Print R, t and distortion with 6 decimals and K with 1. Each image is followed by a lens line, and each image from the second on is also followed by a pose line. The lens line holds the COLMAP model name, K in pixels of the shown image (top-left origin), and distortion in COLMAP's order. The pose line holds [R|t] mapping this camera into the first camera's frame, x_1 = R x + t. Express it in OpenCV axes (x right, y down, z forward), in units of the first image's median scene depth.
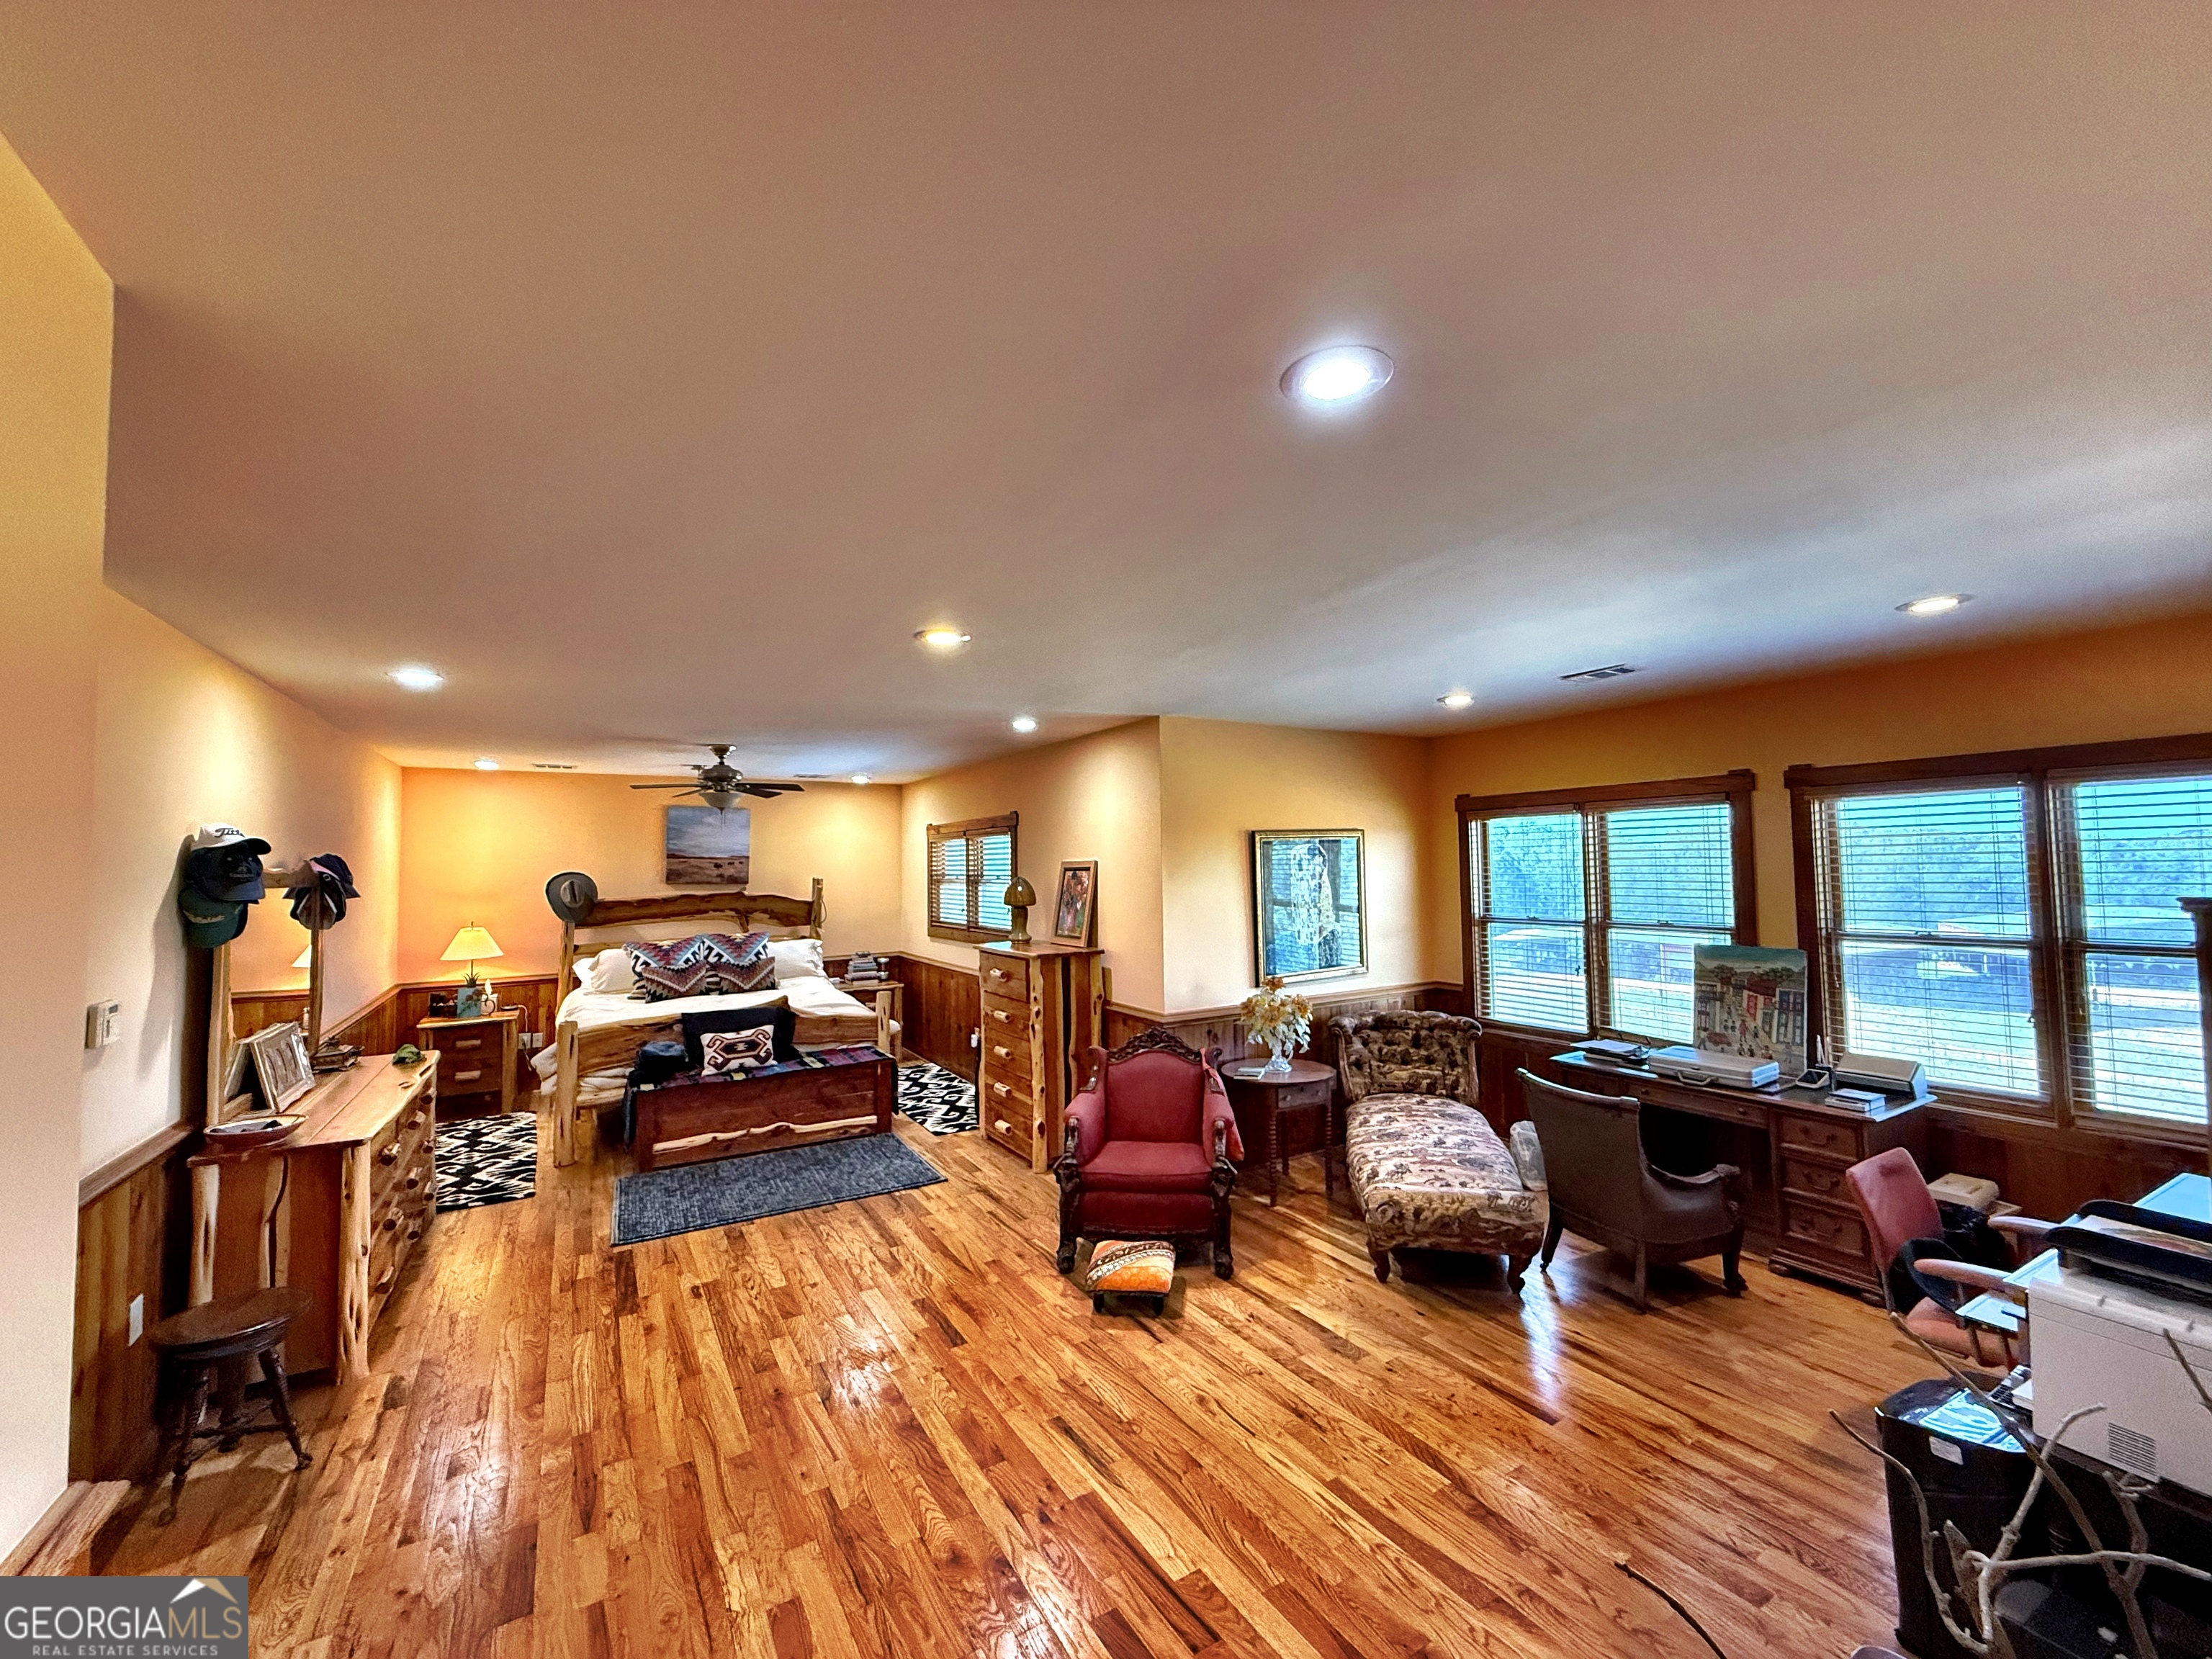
lens RADIAL K [[880.5, 0, 1105.4], [0, 880.5, 827.7], [0, 0, 1]] dist [-0.000997, -0.000021]
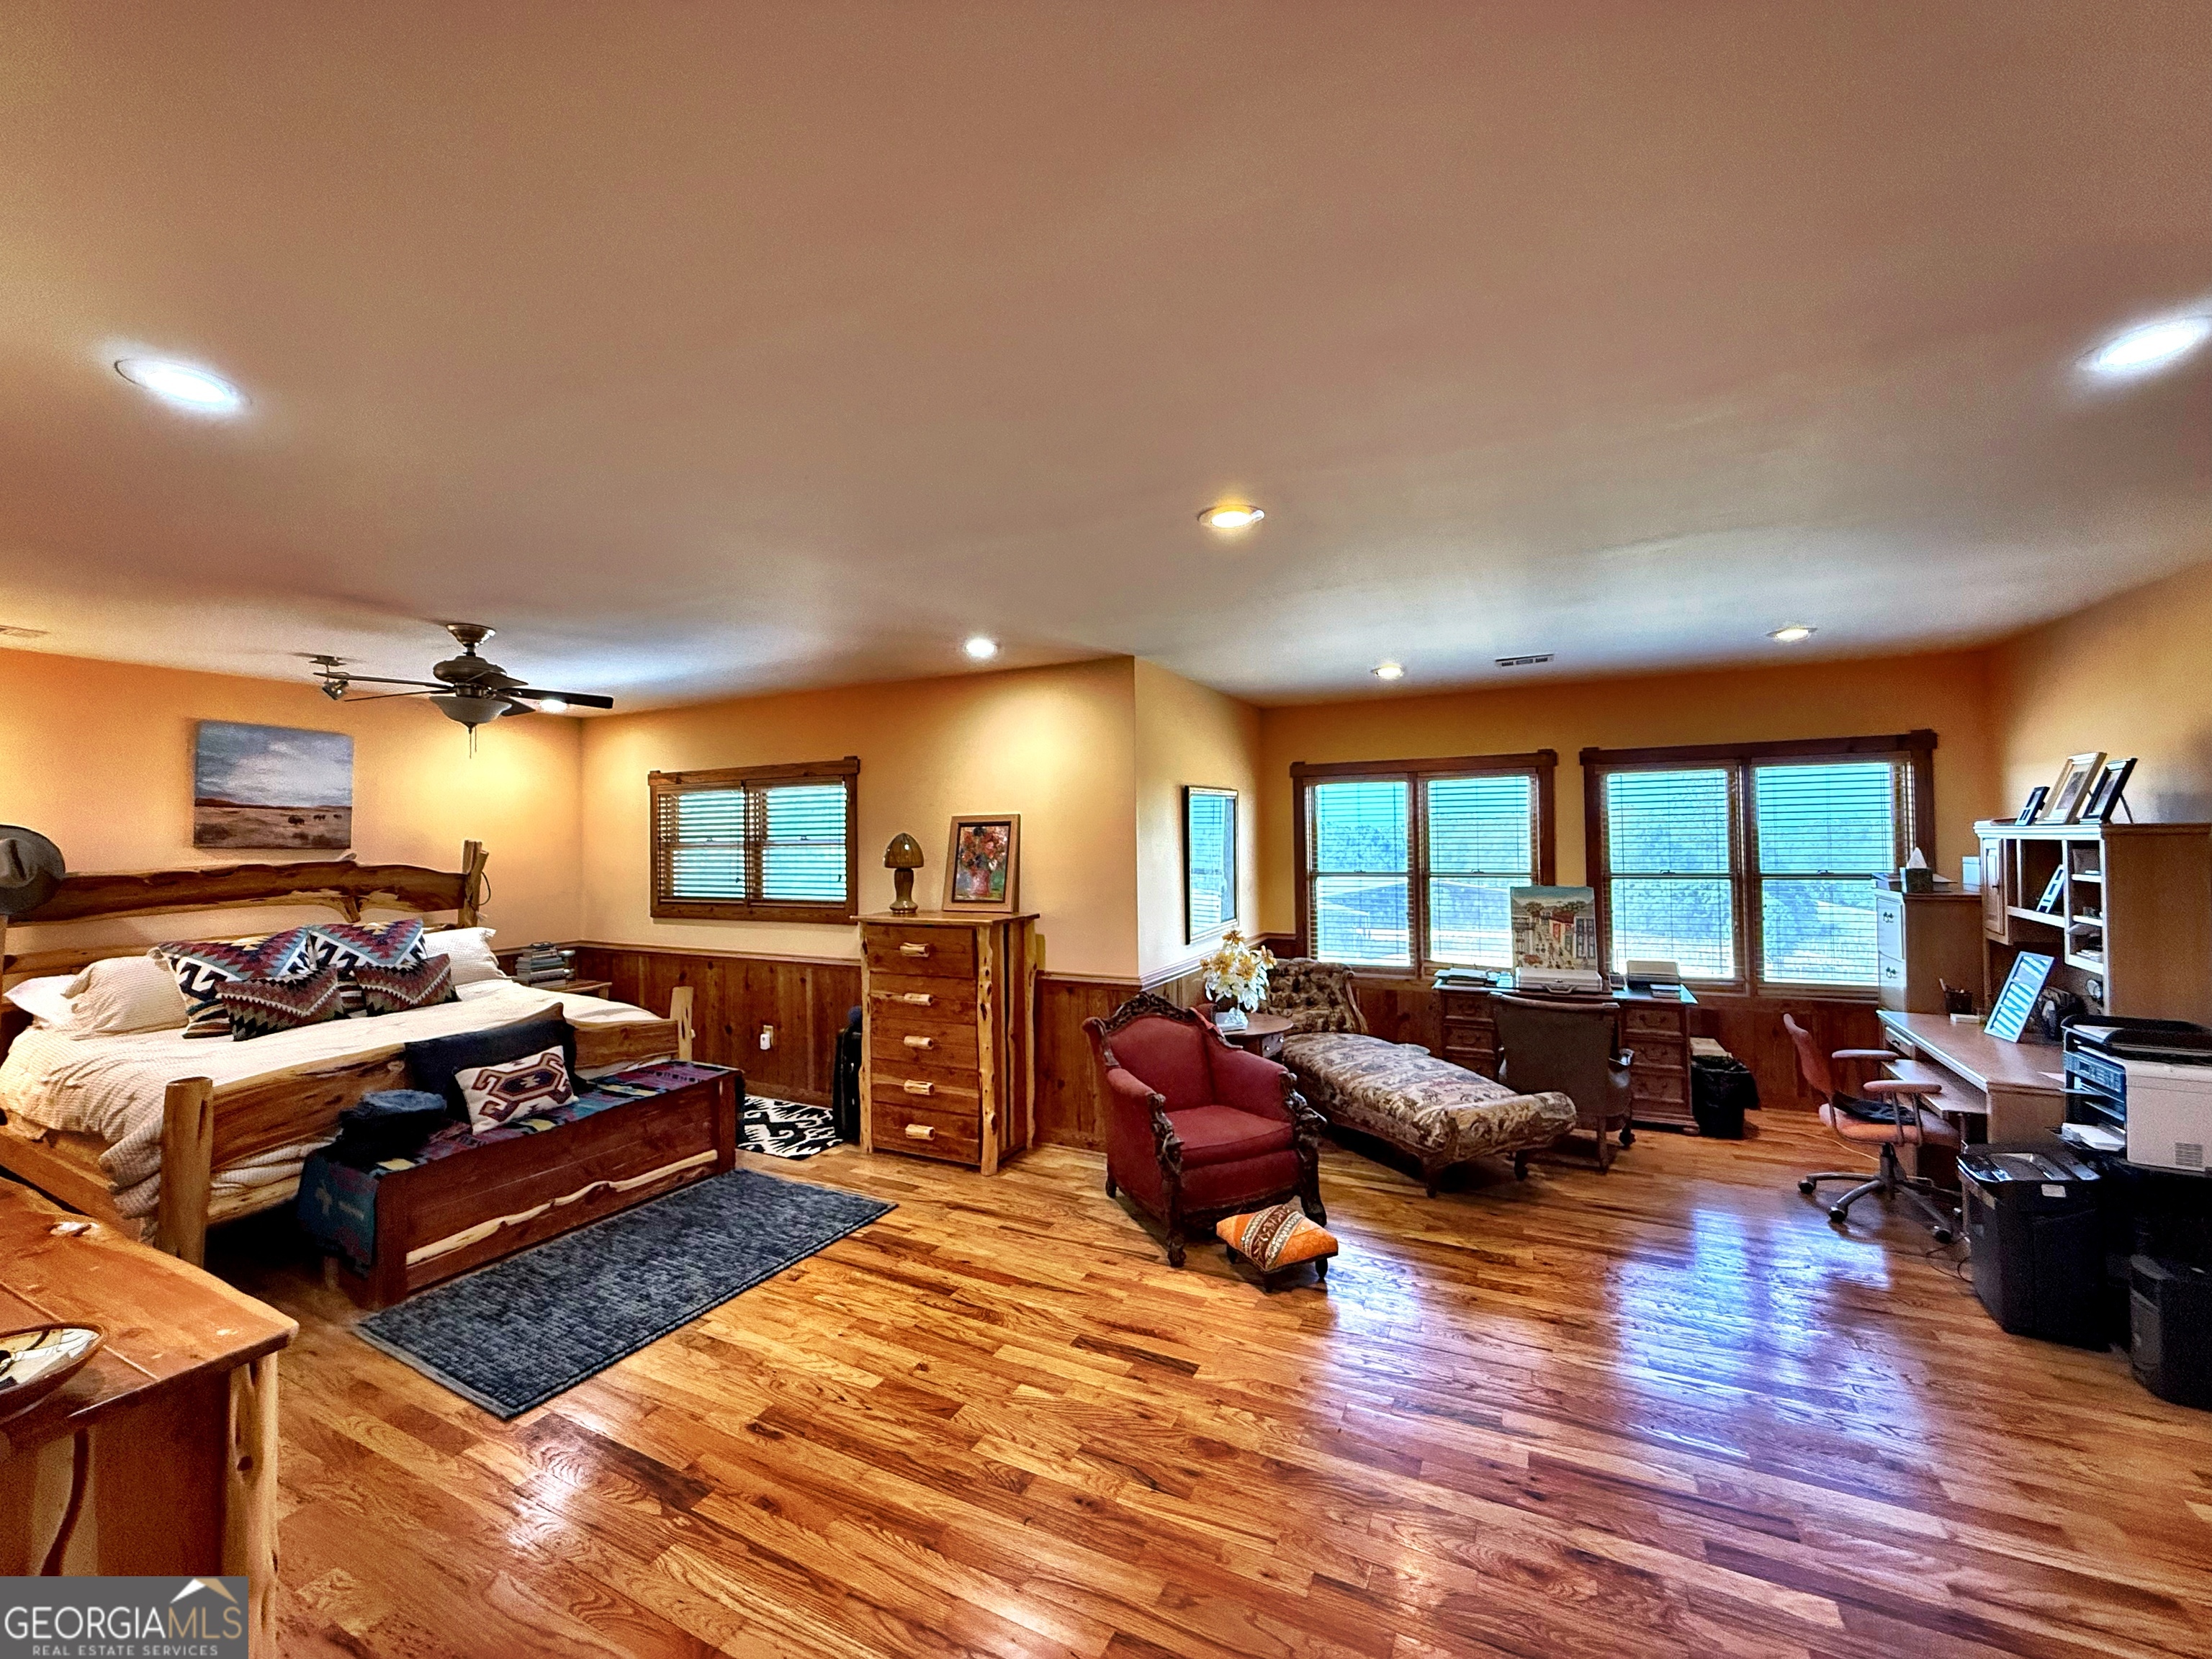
lens RADIAL K [[880.5, 0, 1110.6], [0, 880.5, 828.1], [0, 0, 1]] dist [-0.000997, -0.000021]
pose [[0.843949, 0.012012, 0.536289, -0.424073], [-0.023866, 0.999600, 0.015167, 0.037566], [-0.535893, -0.025600, 0.843898, 0.215231]]
